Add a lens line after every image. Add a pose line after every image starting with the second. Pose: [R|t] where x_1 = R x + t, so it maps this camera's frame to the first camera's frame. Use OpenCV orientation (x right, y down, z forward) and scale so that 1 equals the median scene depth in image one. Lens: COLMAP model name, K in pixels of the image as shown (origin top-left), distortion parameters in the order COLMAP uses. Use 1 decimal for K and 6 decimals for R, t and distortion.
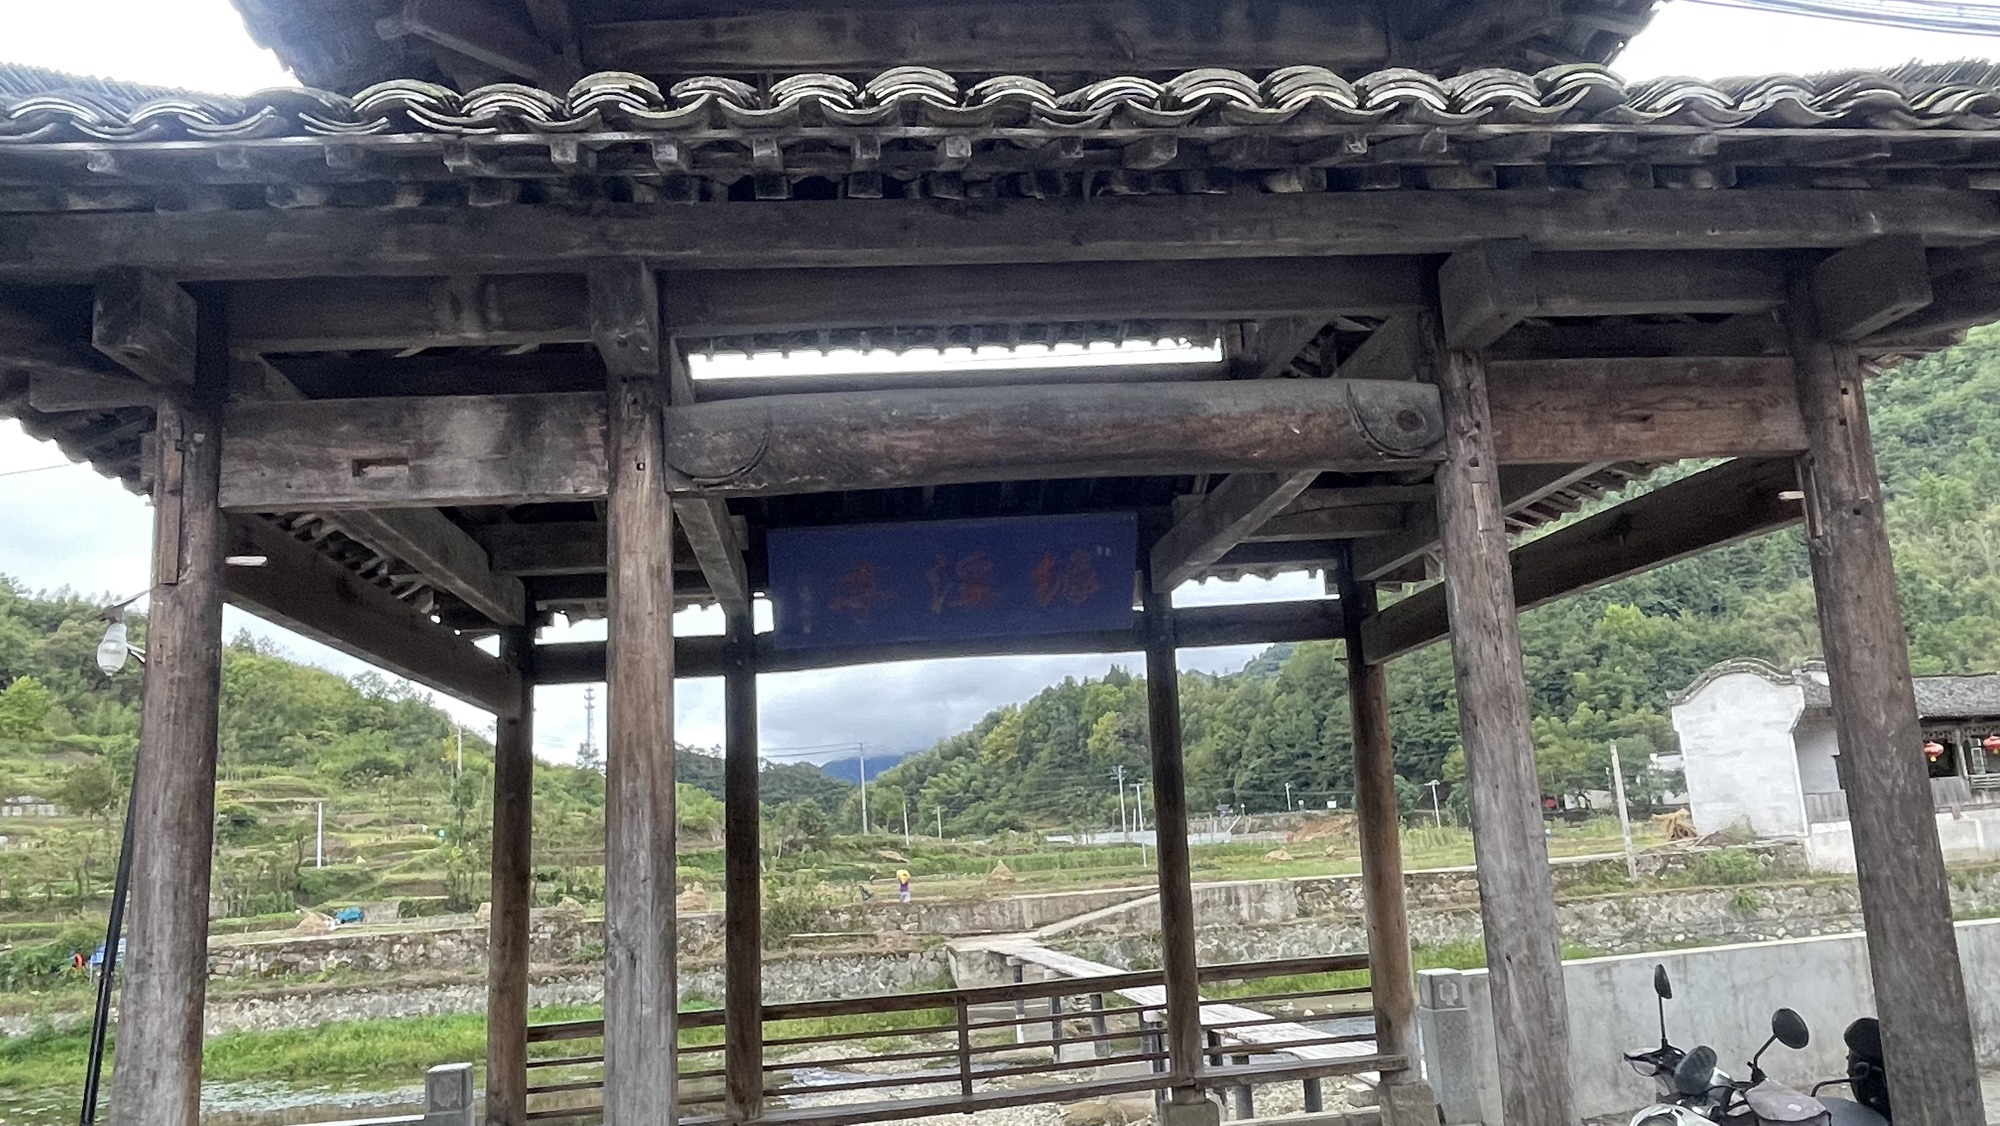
lens RADIAL K [[1465.5, 0, 1000.0], [0, 1465.5, 563.0], [0, 0, 1]] dist [-0.000519, -0.000073]
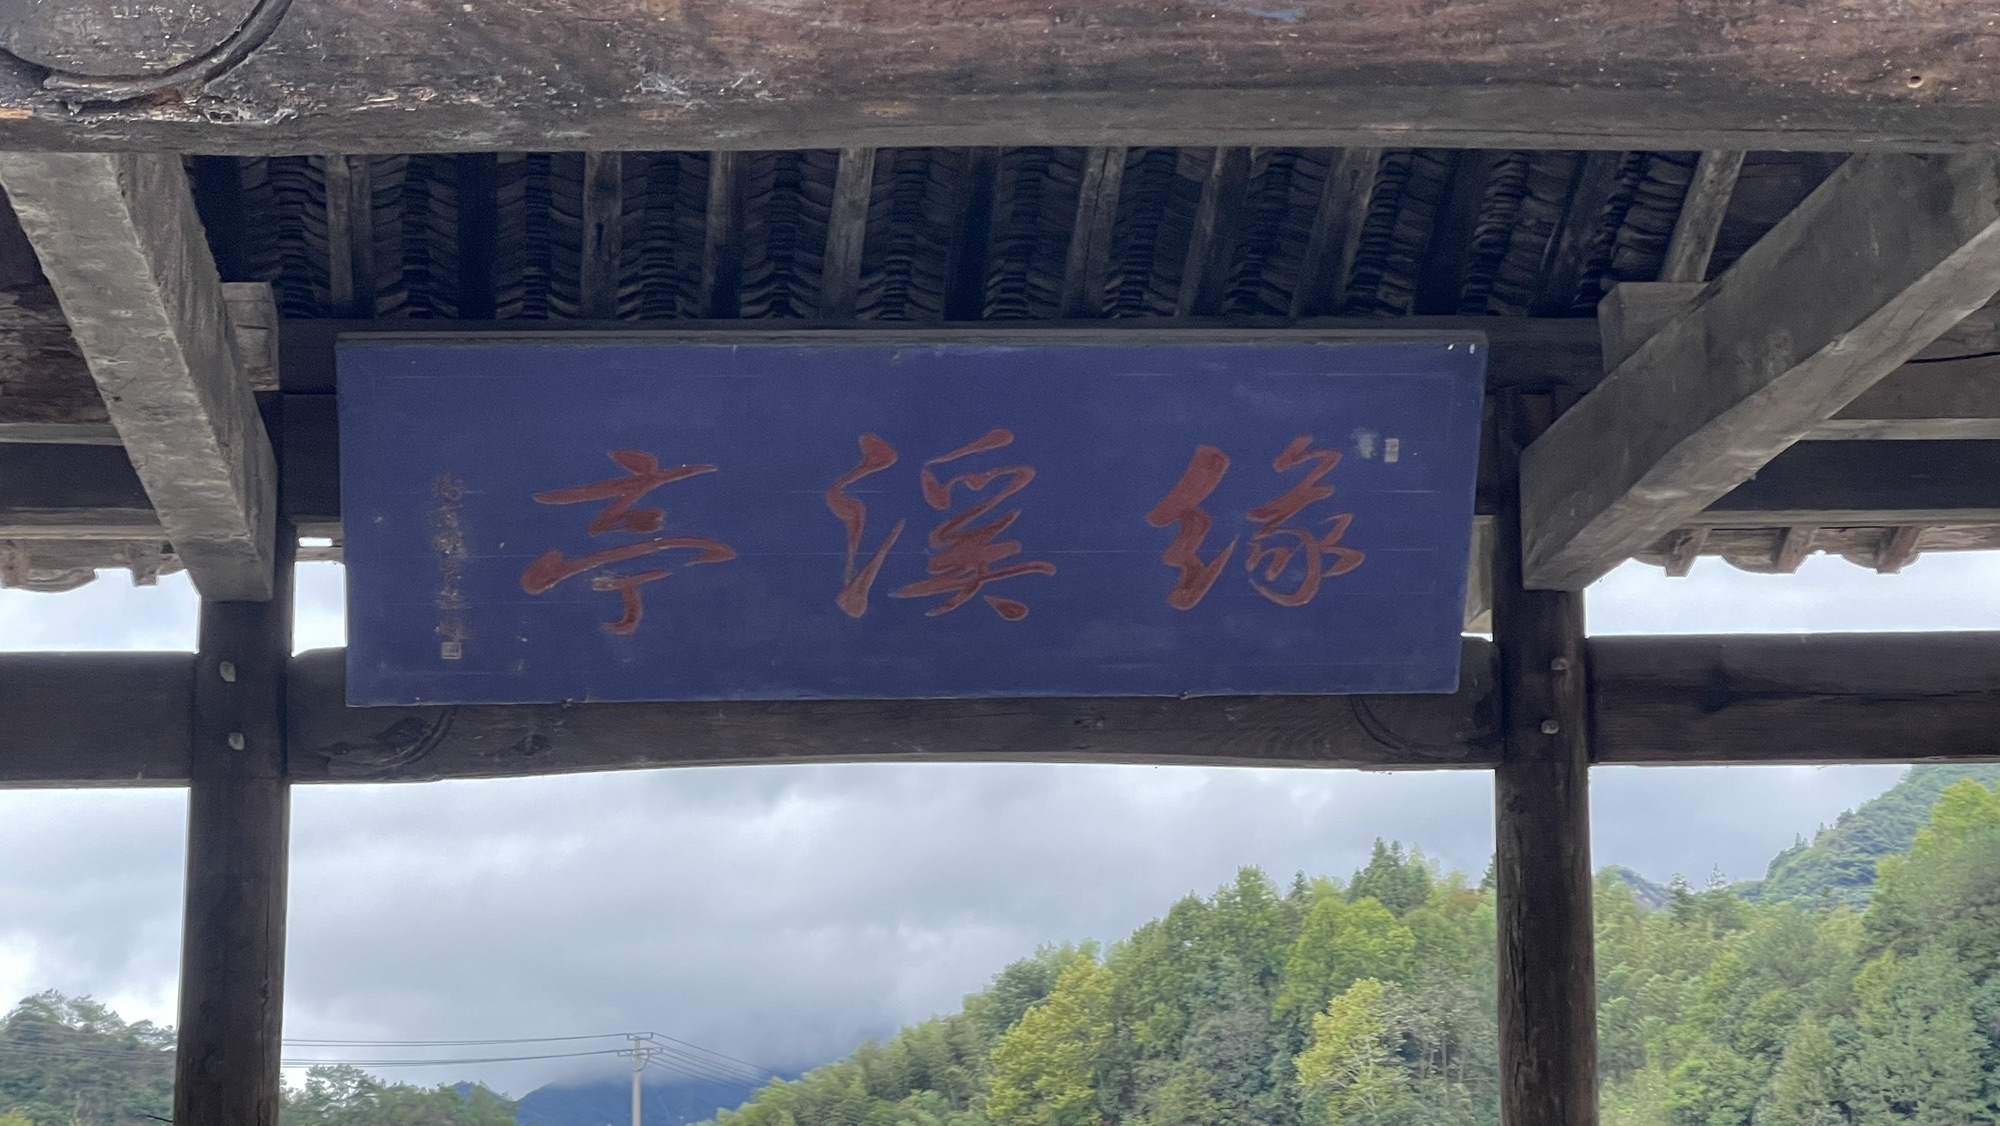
lens RADIAL K [[3992.4, 0, 1000.0], [0, 3992.4, 563.0], [0, 0, 1]] dist [0.181483, 0.208175]
pose [[0.998828, 0.044771, -0.018412, 0.004372], [-0.044892, 0.998973, -0.006208, 0.024293], [0.018115, 0.007028, 0.999811, 0.108876]]
